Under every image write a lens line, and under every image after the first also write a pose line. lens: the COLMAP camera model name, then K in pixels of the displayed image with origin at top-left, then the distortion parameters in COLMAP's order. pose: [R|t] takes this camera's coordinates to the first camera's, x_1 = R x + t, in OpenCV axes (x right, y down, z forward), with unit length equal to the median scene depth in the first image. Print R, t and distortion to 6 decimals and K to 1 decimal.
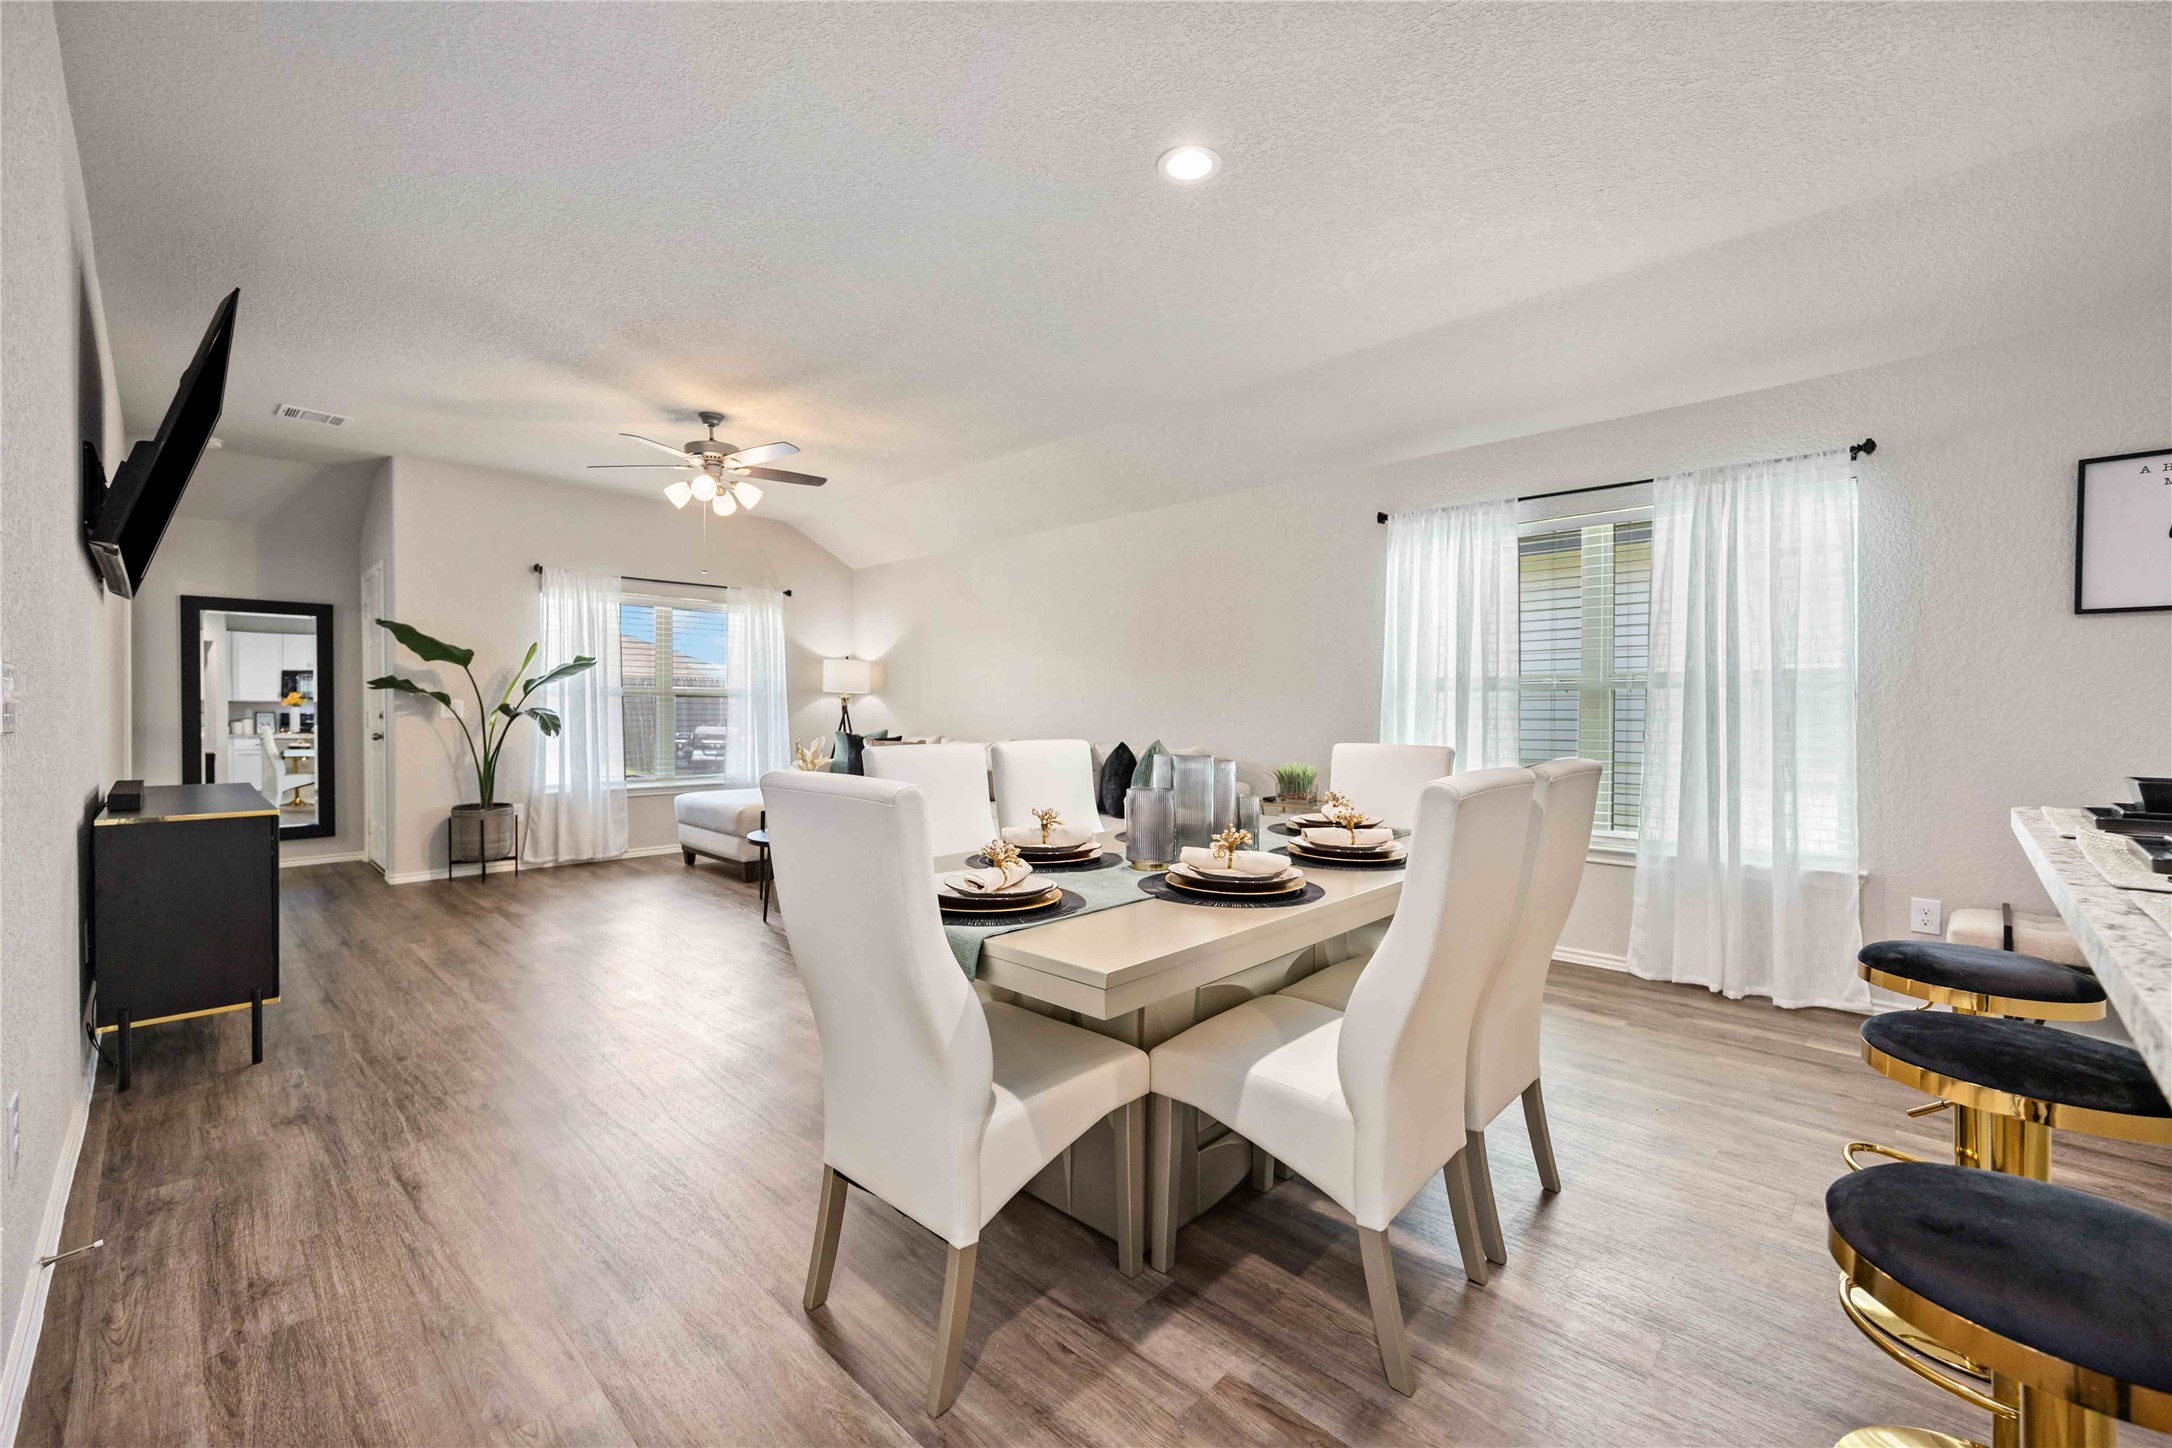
lens RADIAL K [[880.7, 0, 1086.2], [0, 880.7, 715.7], [0, 0, 1]] dist [-0.002058, -0.000643]
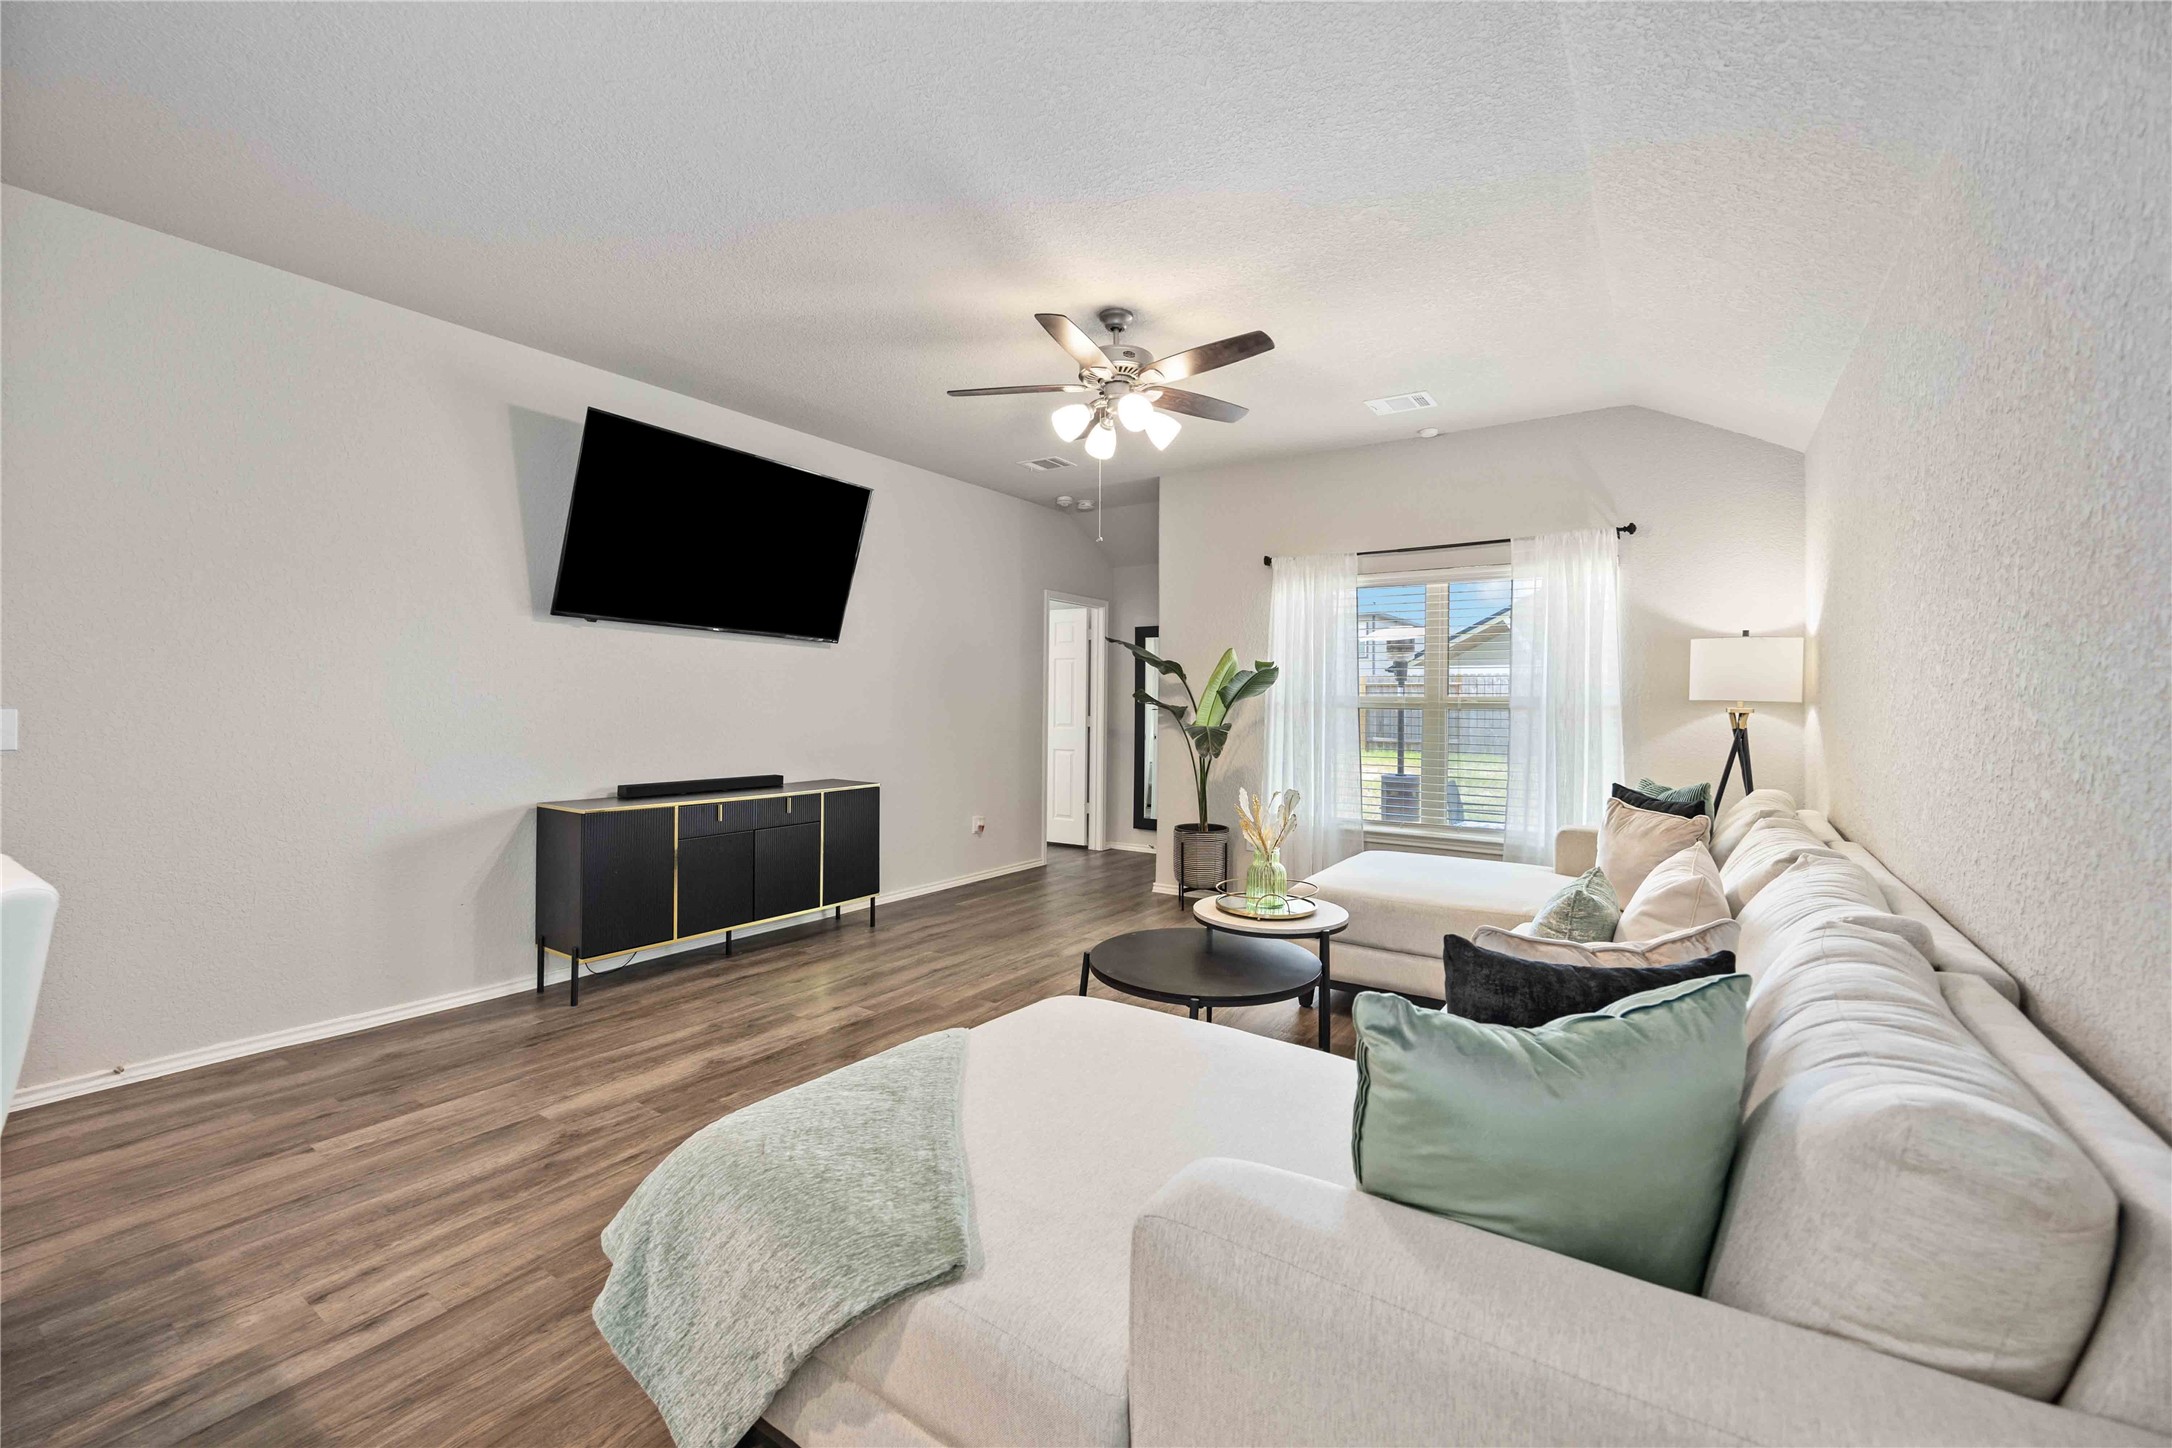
lens RADIAL K [[899.2, 0, 1089.1], [0, 899.2, 695.6], [0, 0, 1]] dist [-0.000262, -0.000310]
pose [[0.172048, -0.003689, -0.985082, 0.229368], [-0.016324, 0.999845, -0.006596, -0.028685], [0.984953, 0.017215, 0.171962, 0.730542]]
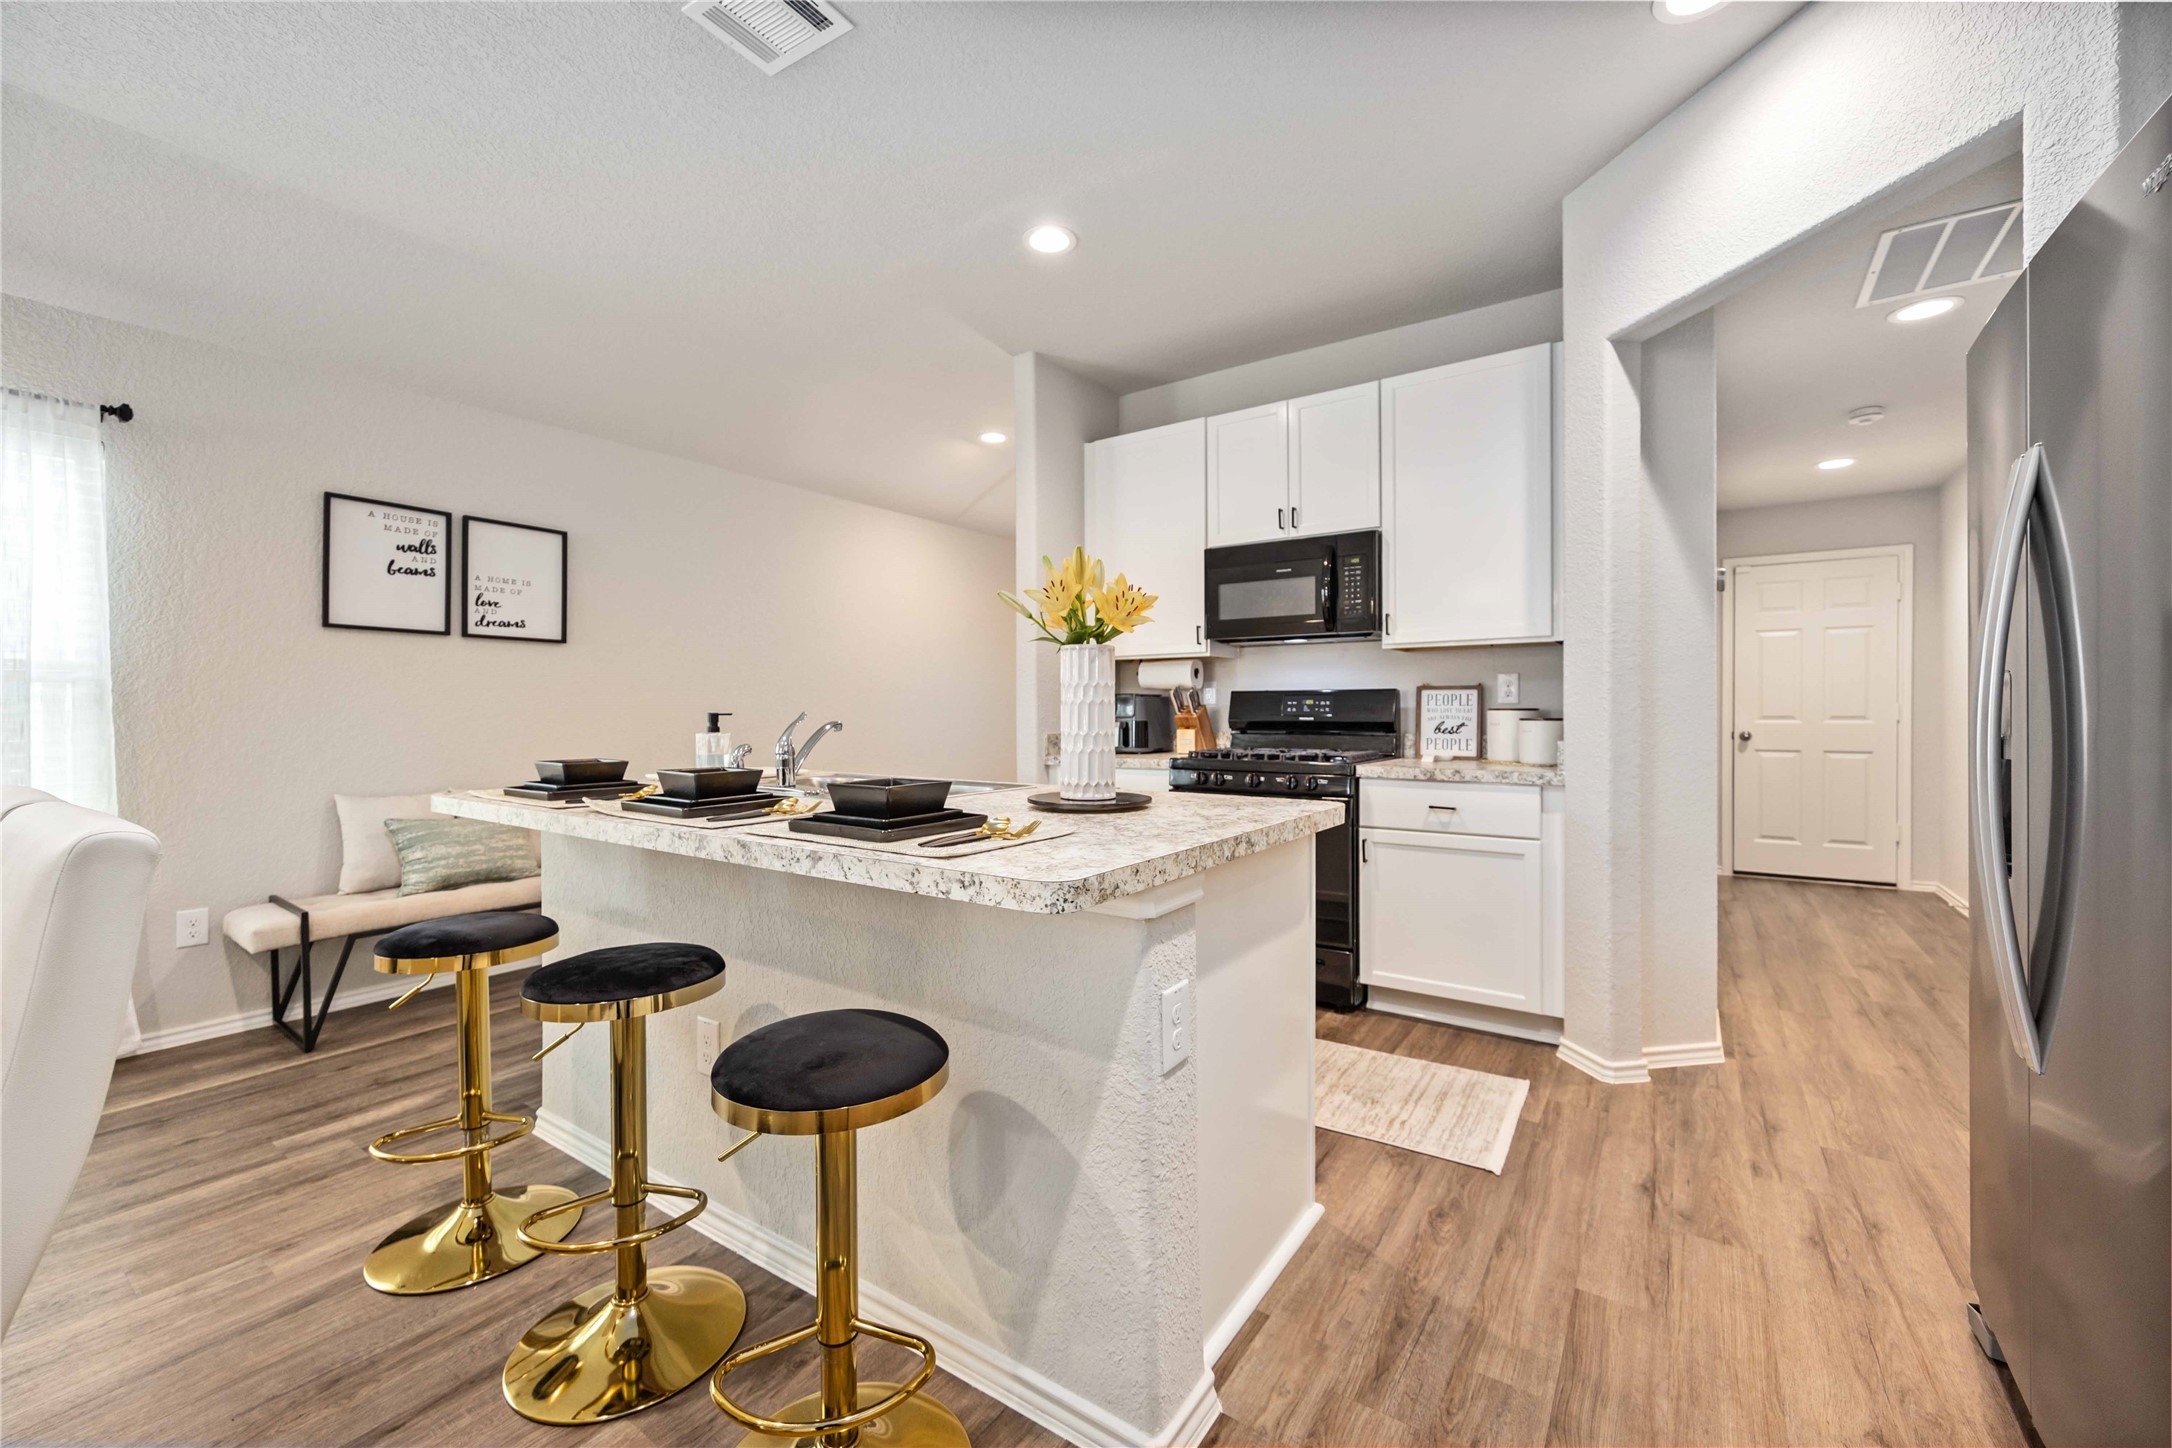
lens RADIAL K [[867.3, 0, 1085.0], [0, 867.3, 721.5], [0, 0, 1]] dist [-0.000599, -0.000138]
pose [[-0.160672, -0.012111, 0.986934, -0.068860], [0.007808, 0.999878, 0.013541, -0.000504], [-0.986977, 0.009882, -0.160558, 0.106534]]
